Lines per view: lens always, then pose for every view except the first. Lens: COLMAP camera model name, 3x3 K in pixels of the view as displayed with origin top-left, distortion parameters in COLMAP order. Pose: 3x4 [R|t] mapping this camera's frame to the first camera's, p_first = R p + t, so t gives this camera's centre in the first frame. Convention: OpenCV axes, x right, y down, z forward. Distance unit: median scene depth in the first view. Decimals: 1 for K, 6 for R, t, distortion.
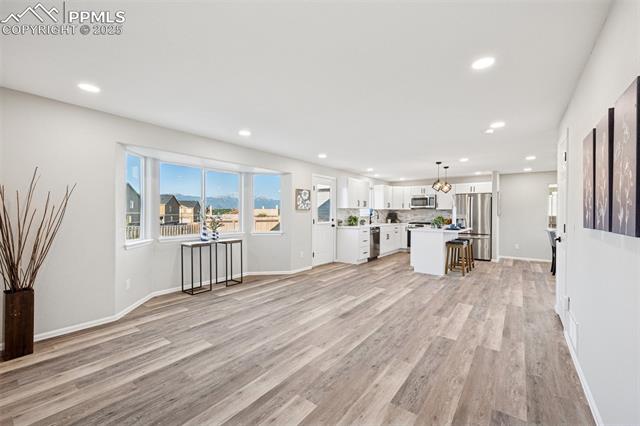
lens RADIAL K [[264.2, 0, 319.5], [0, 264.2, 212.1], [0, 0, 1]] dist [0.000617, 0.000024]
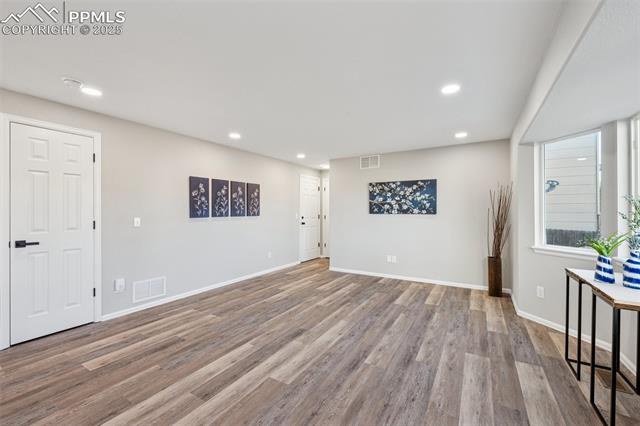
lens RADIAL K [[264.2, 0, 319.5], [0, 264.2, 212.1], [0, 0, 1]] dist [0.000617, 0.000024]
pose [[-0.994135, -0.004635, -0.108048, 0.099918], [-0.004208, 0.999982, -0.004185, 0.007662], [0.108065, -0.003706, -0.994137, 1.524289]]
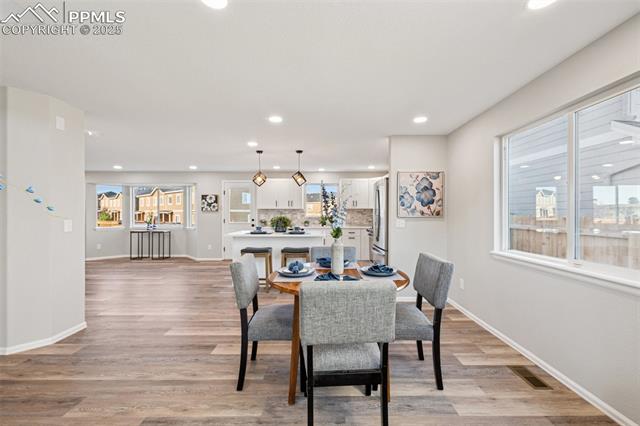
lens RADIAL K [[262.8, 0, 323.3], [0, 262.8, 213.8], [0, 0, 1]] dist [0.001772, 0.000221]
pose [[0.606886, -0.004298, -0.794777, 1.788636], [0.004657, 0.999987, -0.001852, 0.012300], [0.794775, -0.002577, 0.606898, 0.974065]]
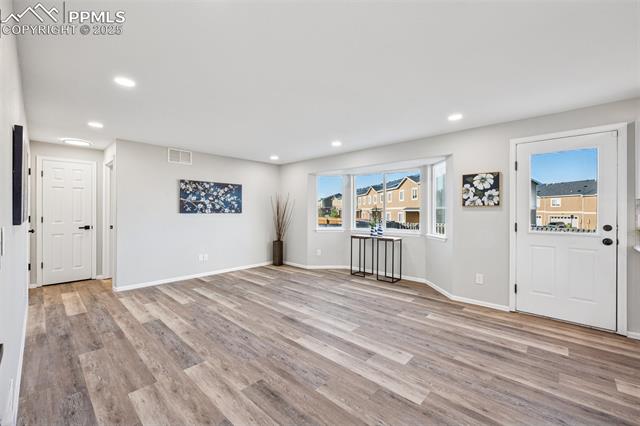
lens RADIAL K [[262.2, 0, 320.2], [0, 262.2, 211.8], [0, 0, 1]] dist [-0.000004, 0.000214]
pose [[-0.099910, -0.002626, -0.994993, 0.842243], [0.001408, 0.999995, -0.002780, 0.007589], [0.994995, -0.001679, -0.099906, 0.995109]]
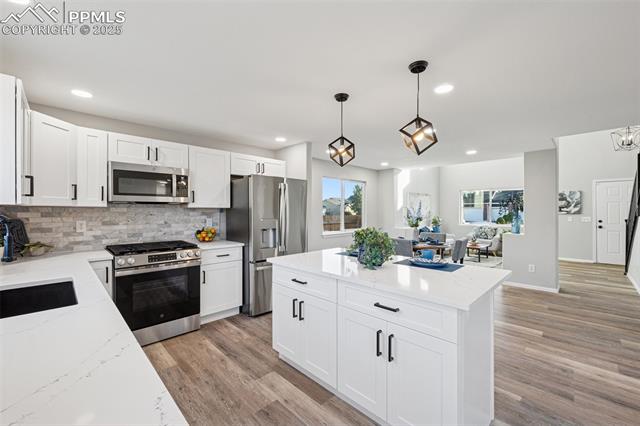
lens RADIAL K [[264.2, 0, 319.5], [0, 264.2, 212.1], [0, 0, 1]] dist [0.000617, 0.000024]
pose [[0.134289, -0.008348, 0.990907, 0.165633], [-0.003177, 0.999956, 0.008855, -0.015410], [-0.990937, -0.004337, 0.134257, 1.582301]]
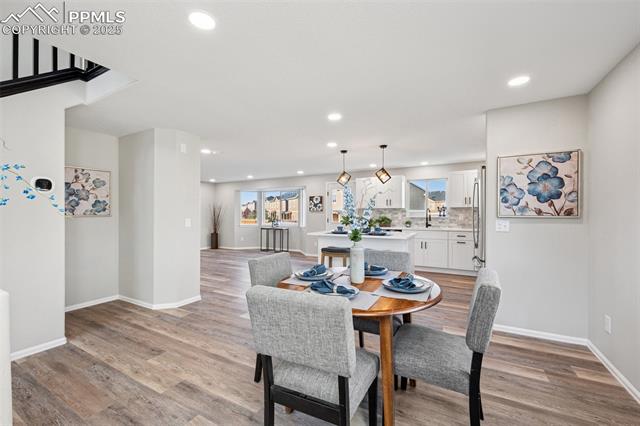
lens RADIAL K [[264.2, 0, 319.5], [0, 264.2, 212.1], [0, 0, 1]] dist [0.000617, 0.000024]
pose [[0.145997, -0.010192, -0.989233, 1.833485], [0.005073, 0.999941, -0.009554, 0.013189], [0.989272, -0.003623, 0.146040, 1.184871]]
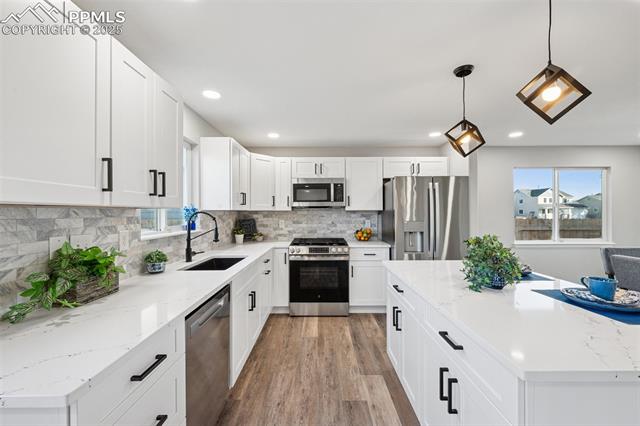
lens RADIAL K [[262.2, 0, 320.2], [0, 262.2, 211.8], [0, 0, 1]] dist [-0.000004, 0.000214]
pose [[0.794215, -0.003578, 0.607626, 0.270004], [0.004856, 0.999988, -0.000459, -0.015832], [-0.607617, 0.003315, 0.794223, 1.392299]]
